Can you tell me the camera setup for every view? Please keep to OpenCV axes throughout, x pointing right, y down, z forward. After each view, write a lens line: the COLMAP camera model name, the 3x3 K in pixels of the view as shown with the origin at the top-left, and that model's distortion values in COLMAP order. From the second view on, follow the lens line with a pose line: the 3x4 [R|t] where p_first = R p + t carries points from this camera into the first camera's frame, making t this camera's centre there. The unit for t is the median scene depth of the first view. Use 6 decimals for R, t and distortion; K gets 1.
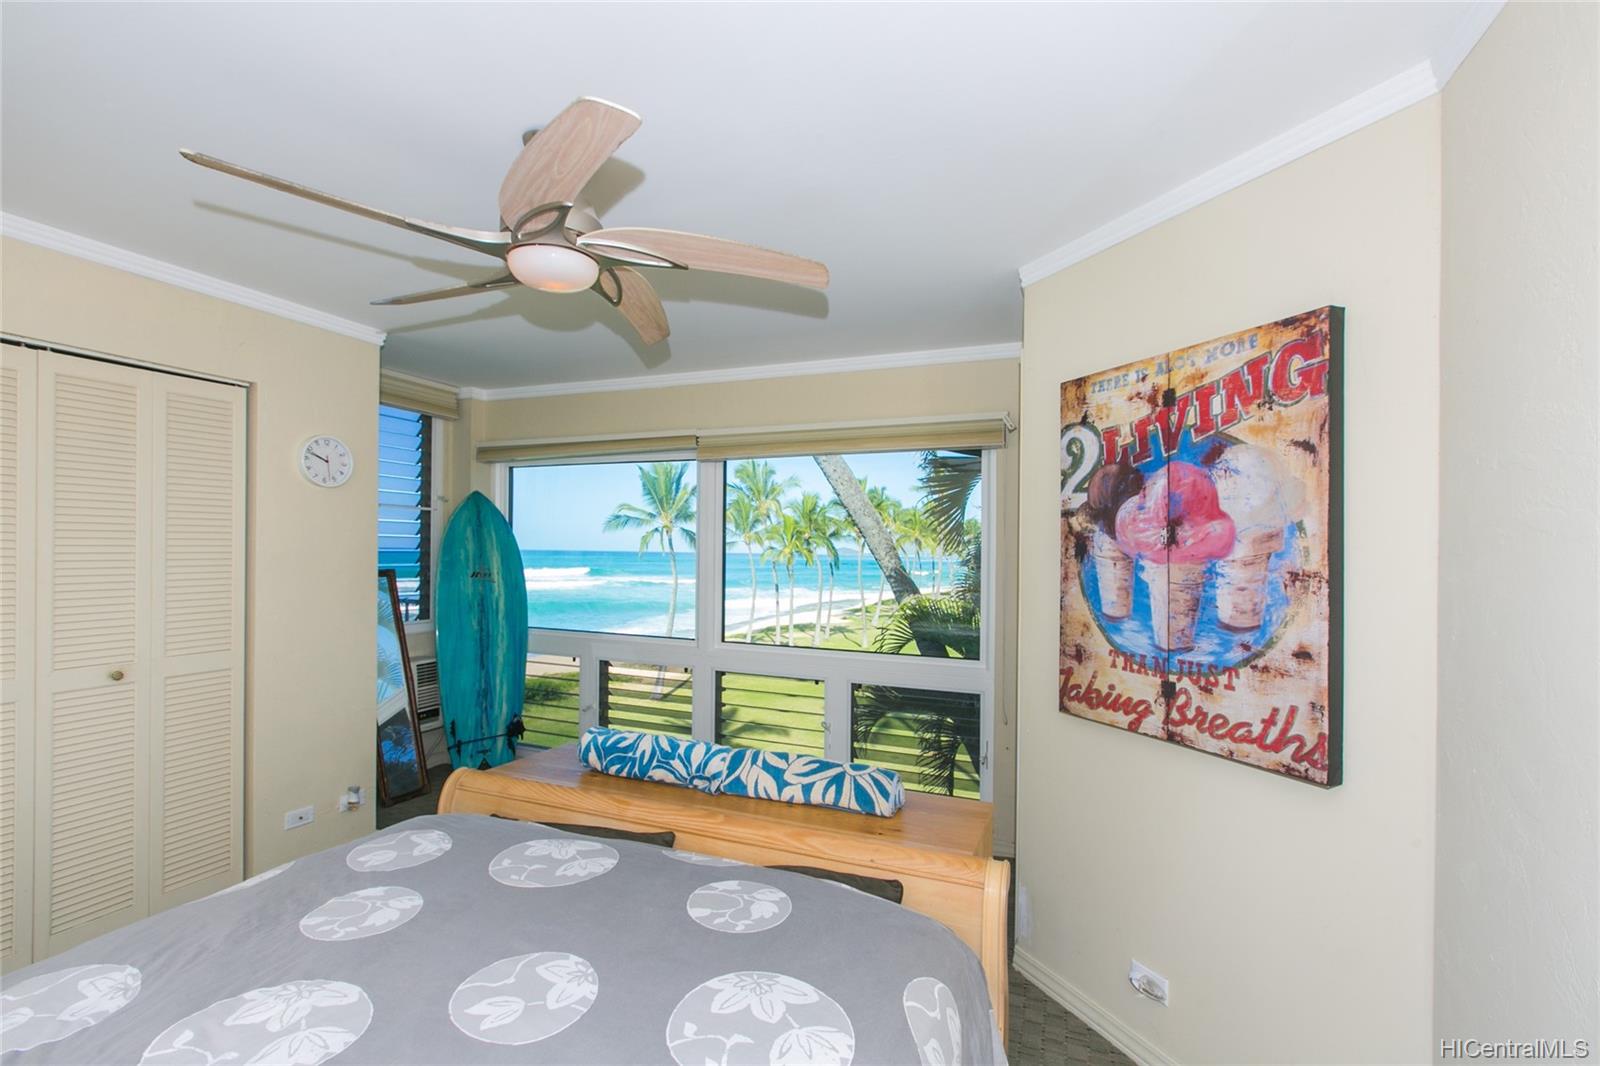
lens RADIAL K [[708.5, 0, 798.2], [0, 708.5, 547.4], [0, 0, 1]] dist [-0.000099, -0.000662]
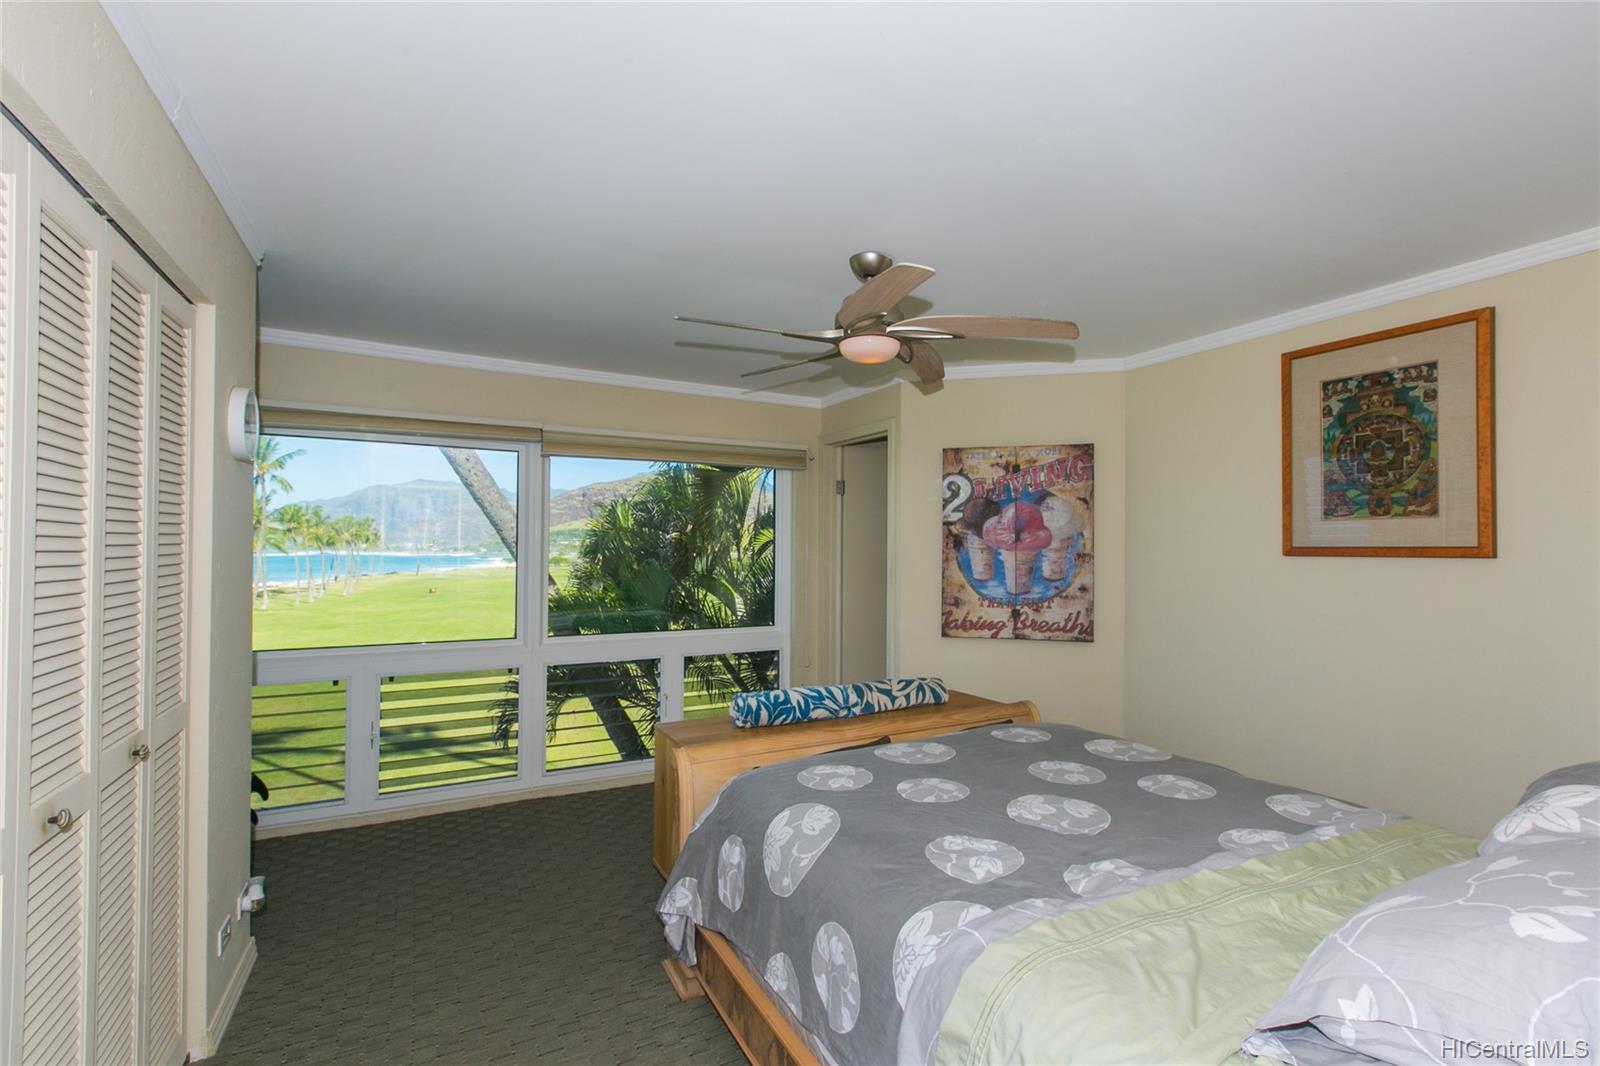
lens RADIAL K [[708.5, 0, 812.6], [0, 708.5, 537.0], [0, 0, 1]] dist [-0.000099, -0.000662]
pose [[0.626606, 0.001454, 0.779335, -1.363647], [-0.000866, 0.999999, -0.001170, -0.013521], [-0.779336, 0.000058, 0.626606, 0.180539]]
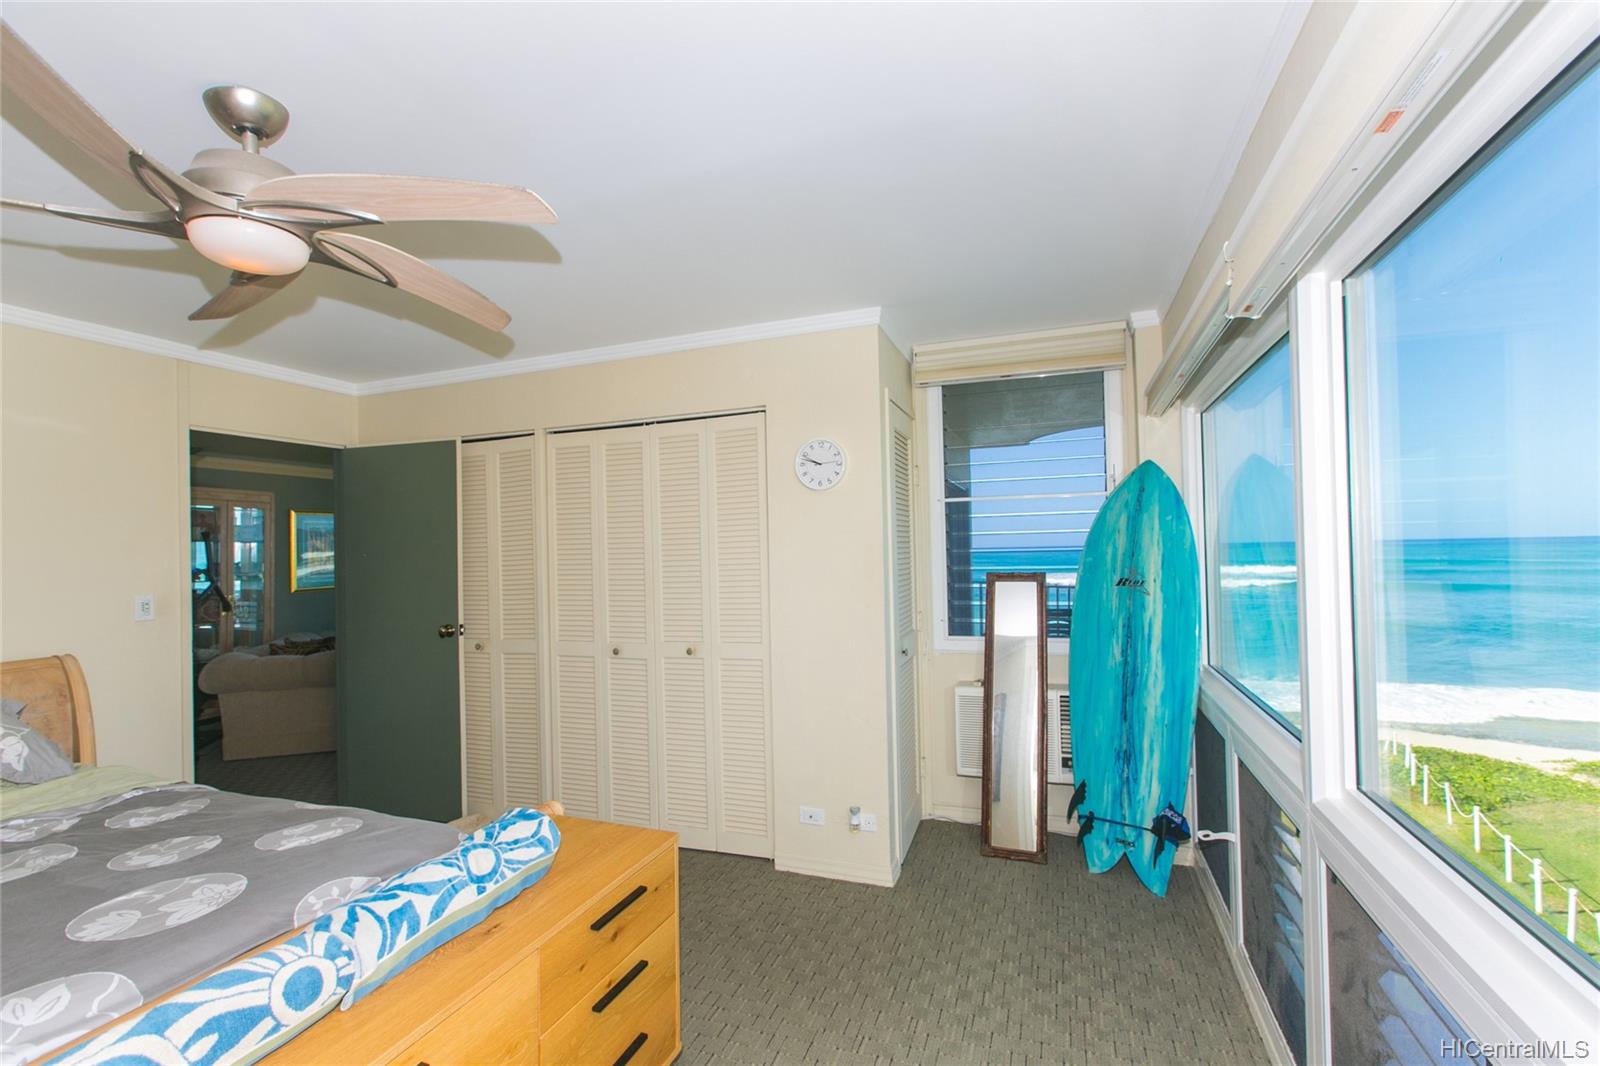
lens RADIAL K [[708.5, 0, 796.5], [0, 708.5, 541.9], [0, 0, 1]] dist [-0.000099, -0.000662]
pose [[0.044031, -0.027108, -0.998662, 0.505720], [0.029155, 0.999241, -0.025838, 0.018026], [0.998605, -0.027978, 0.044788, 1.465958]]
